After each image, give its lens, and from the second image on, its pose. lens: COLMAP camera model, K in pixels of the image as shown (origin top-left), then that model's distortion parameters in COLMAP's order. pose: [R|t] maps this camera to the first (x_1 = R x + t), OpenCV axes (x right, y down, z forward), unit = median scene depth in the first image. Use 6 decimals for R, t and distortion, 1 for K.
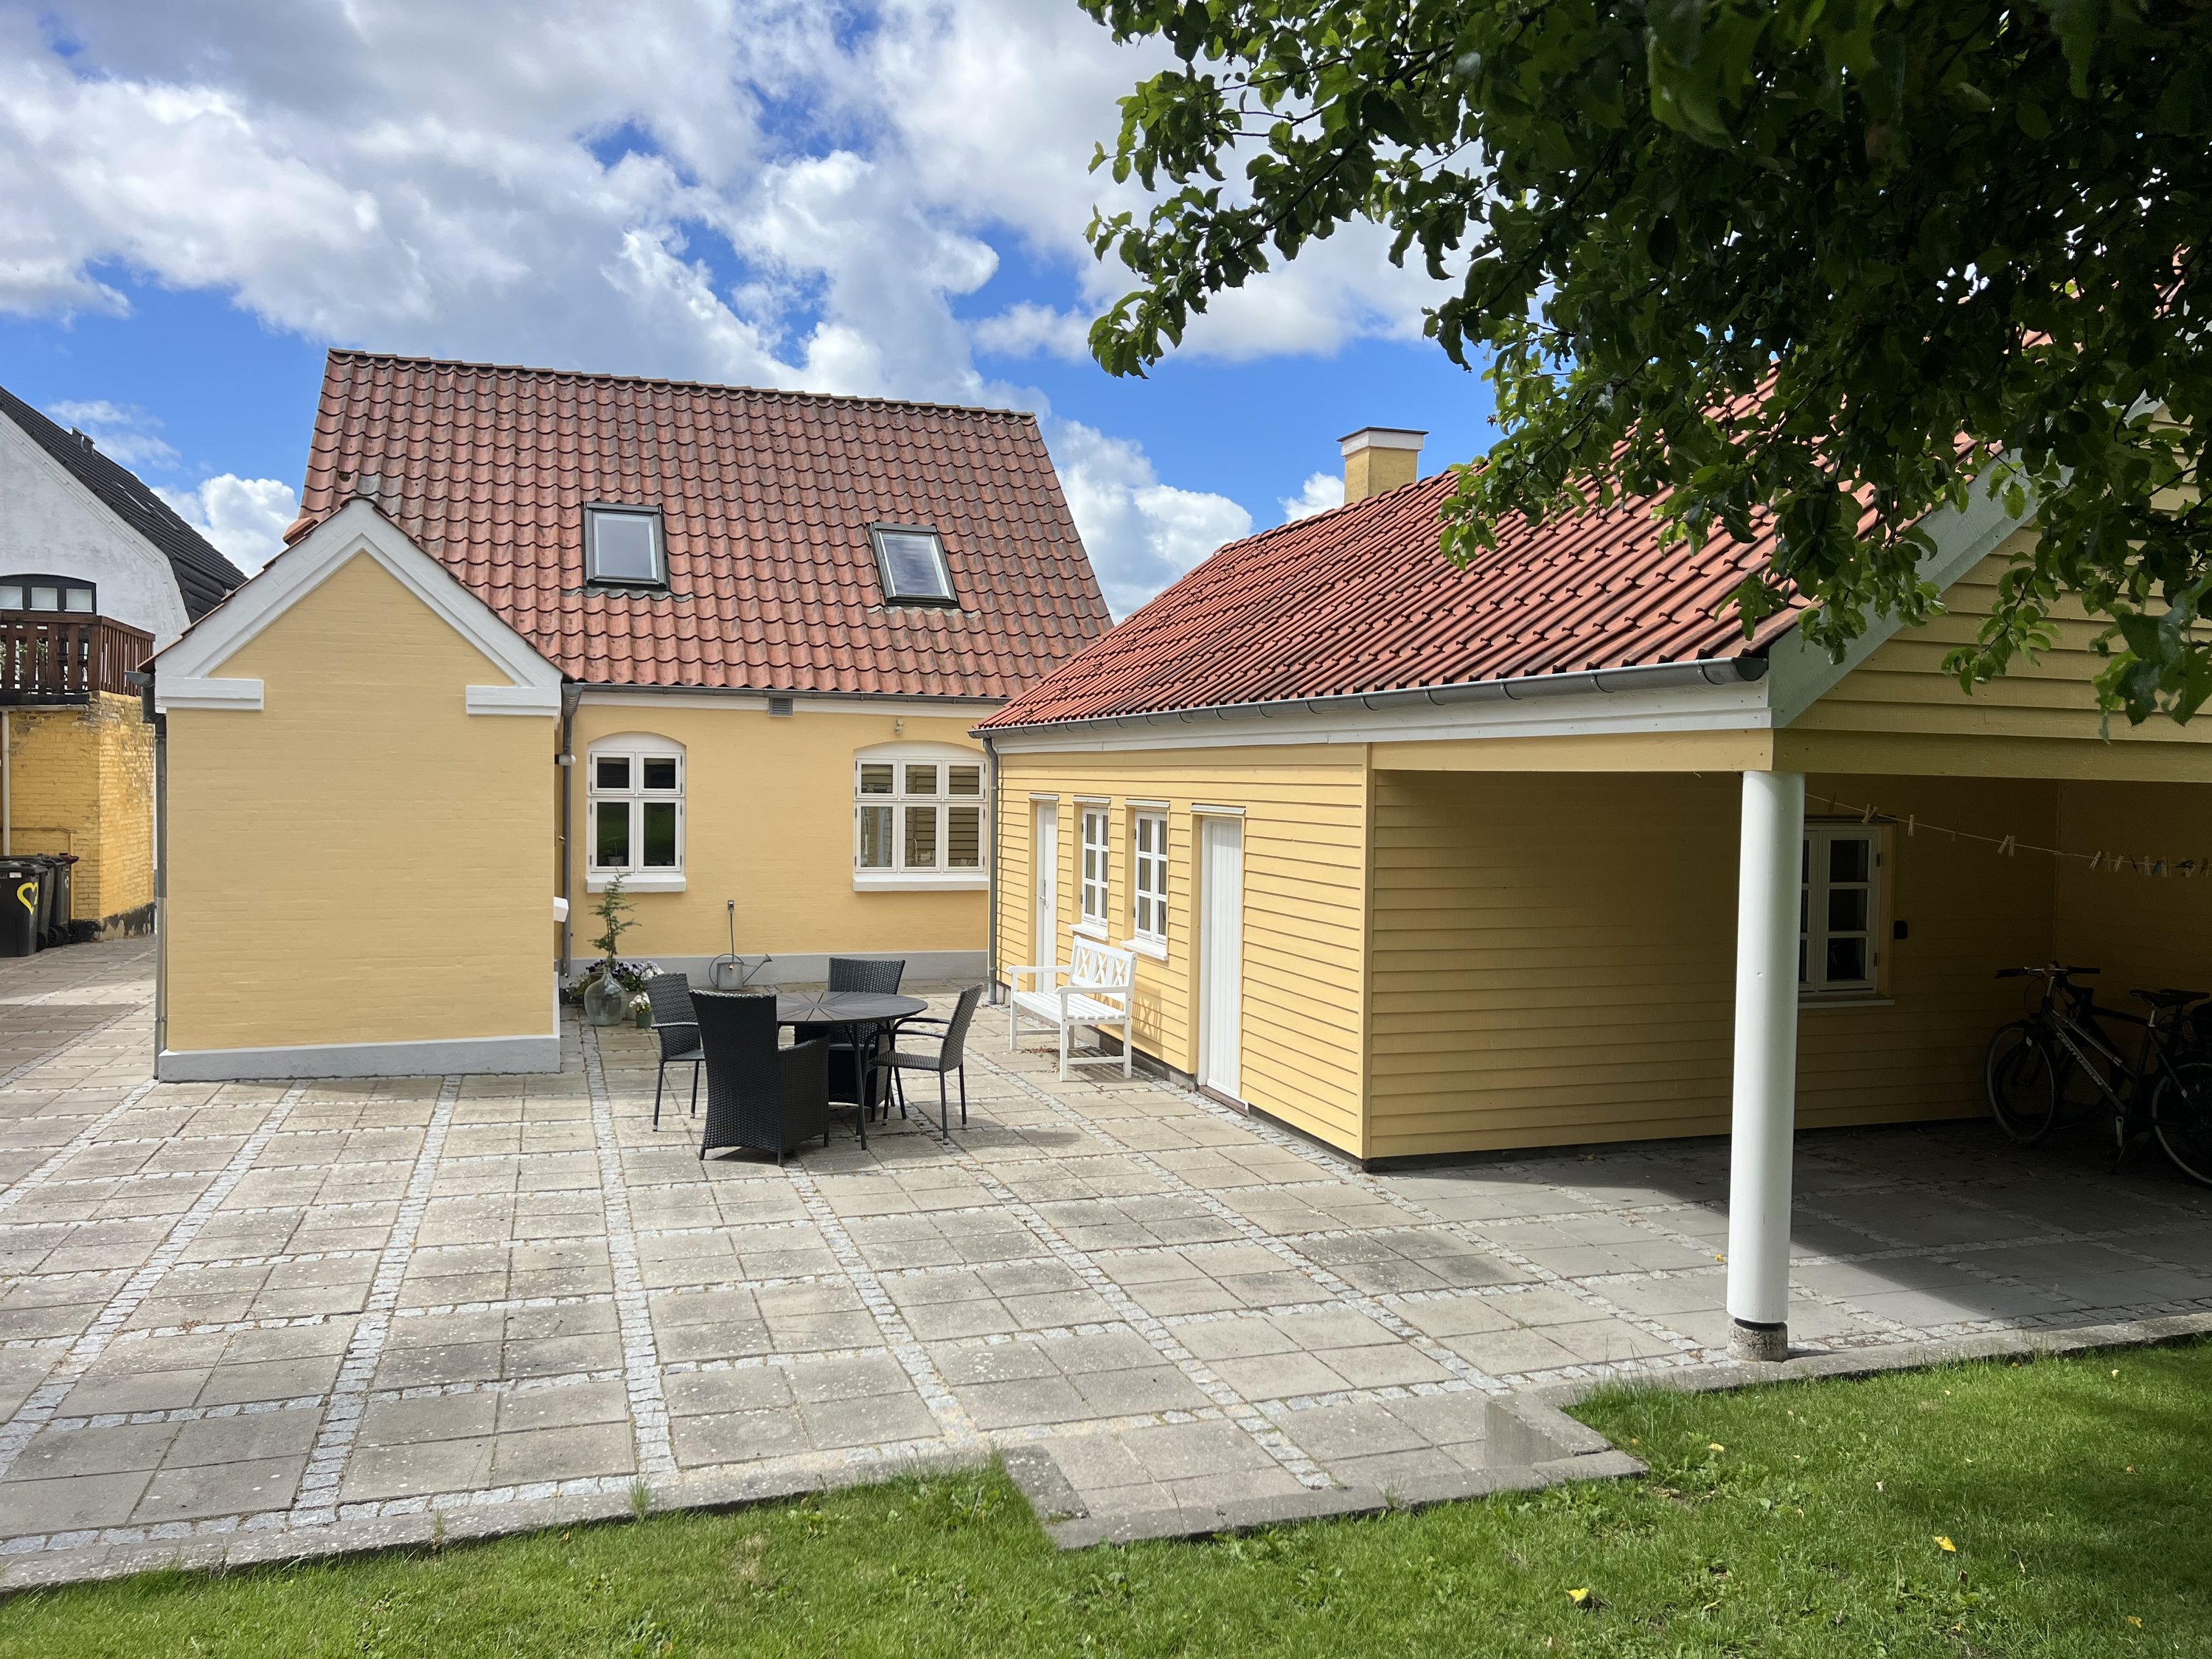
lens RADIAL K [[1637.0, 0, 1113.0], [0, 1637.0, 843.8], [0, 0, 1]] dist [0.077198, -0.077813]
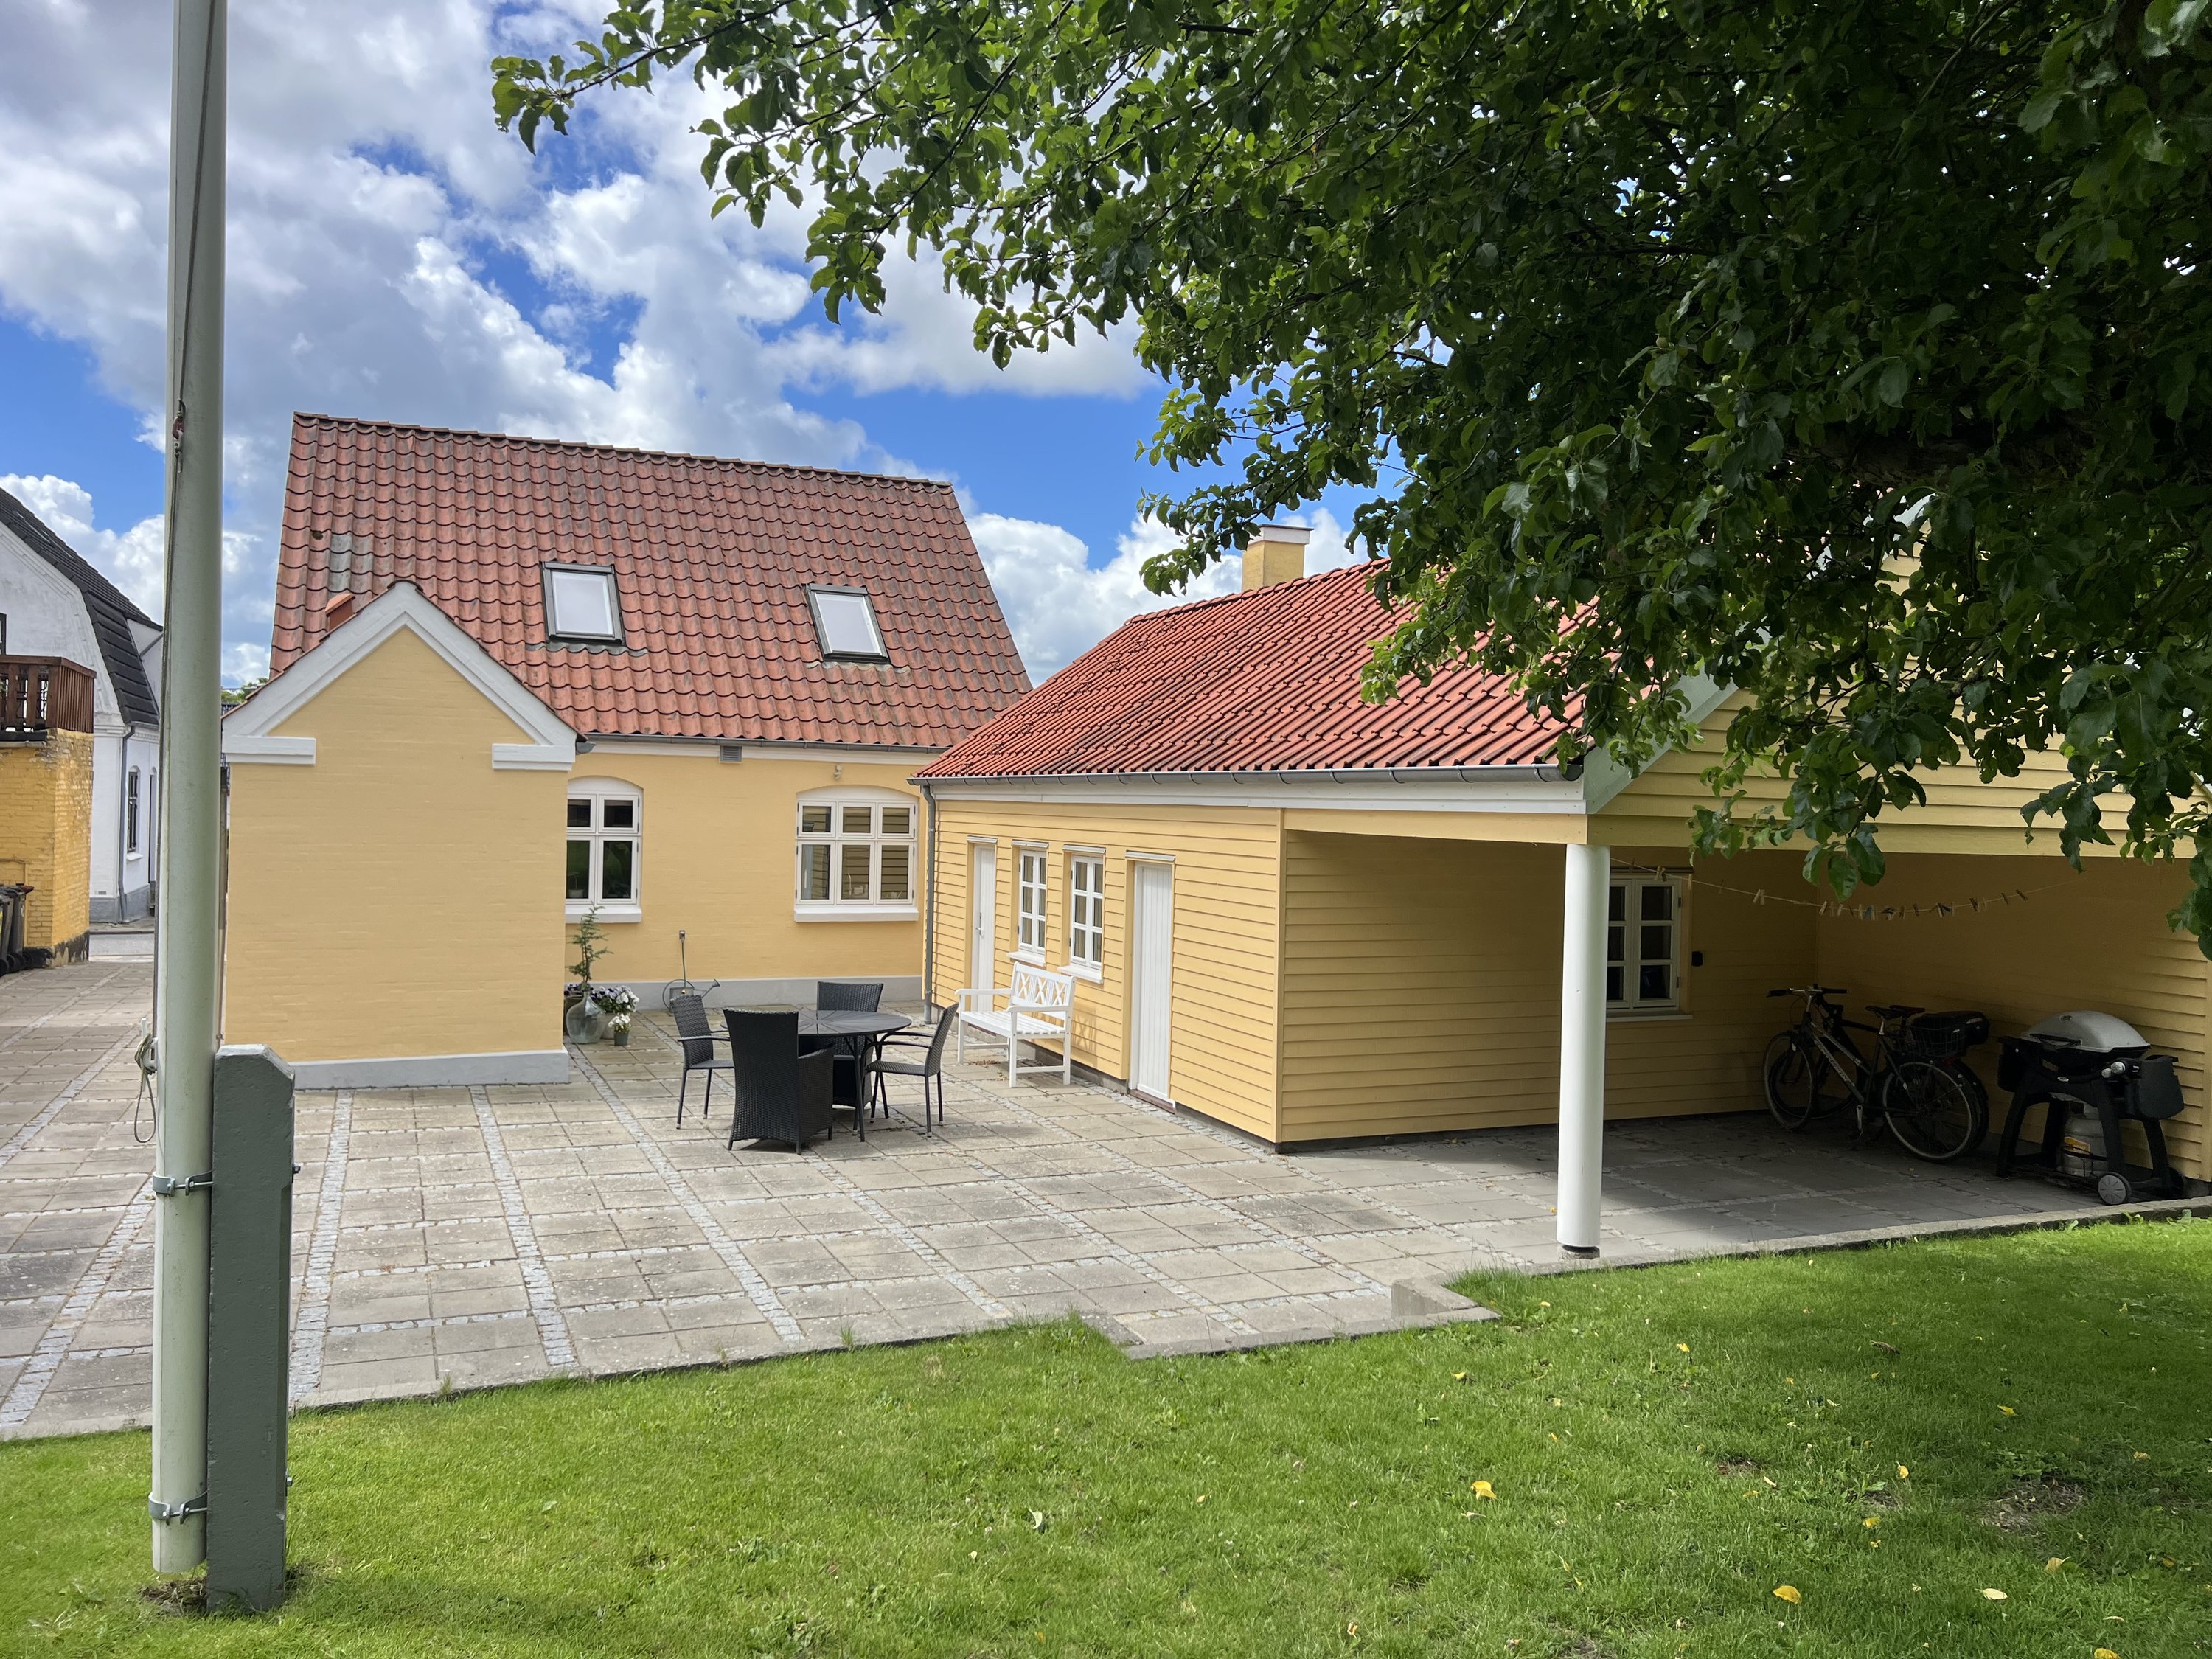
lens RADIAL K [[1660.7, 0, 1109.0], [0, 1660.7, 817.6], [0, 0, 1]] dist [0.111023, -0.148048]
pose [[0.996408, 0.008060, 0.084302, -0.074791], [-0.005503, 0.999519, -0.030523, -0.013436], [-0.084508, 0.029949, 0.995973, -0.229351]]
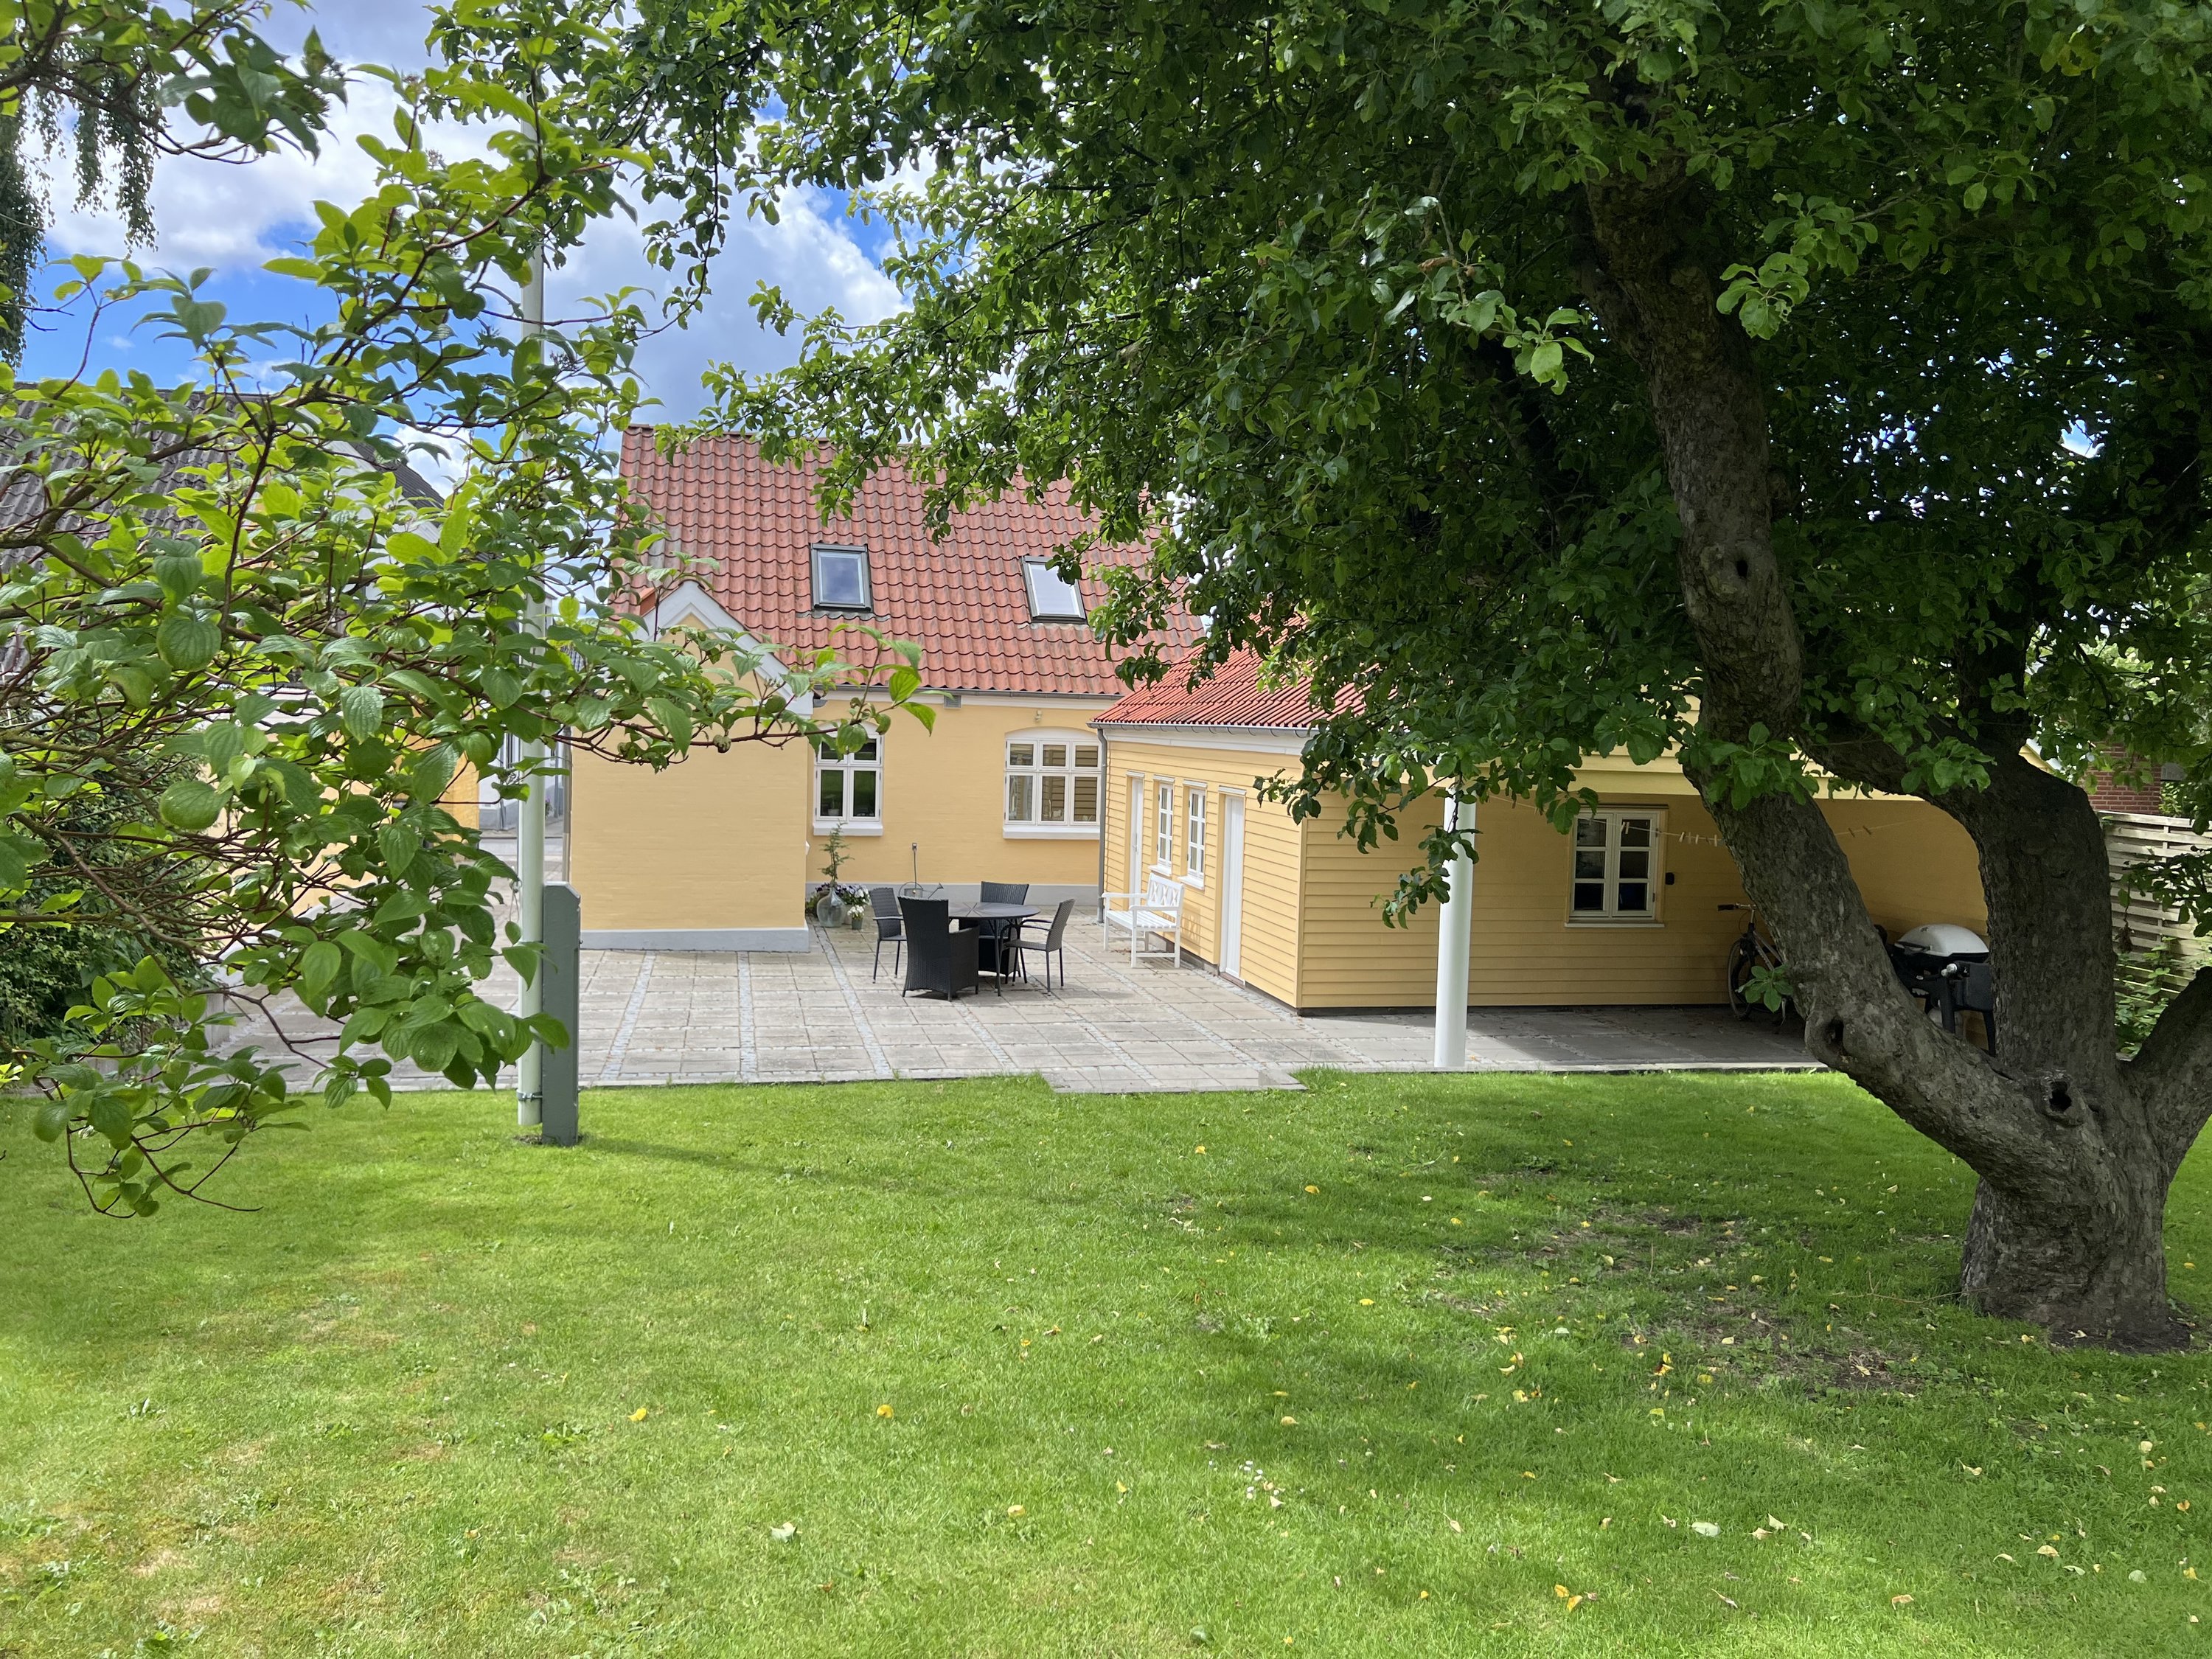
lens RADIAL K [[1691.9, 0, 1106.0], [0, 1691.9, 829.5], [0, 0, 1]] dist [0.186159, -0.084900]
pose [[0.994155, 0.020456, -0.106007, 0.127588], [-0.017991, 0.999546, 0.024150, -0.023027], [0.106453, -0.022102, 0.994072, -0.653478]]
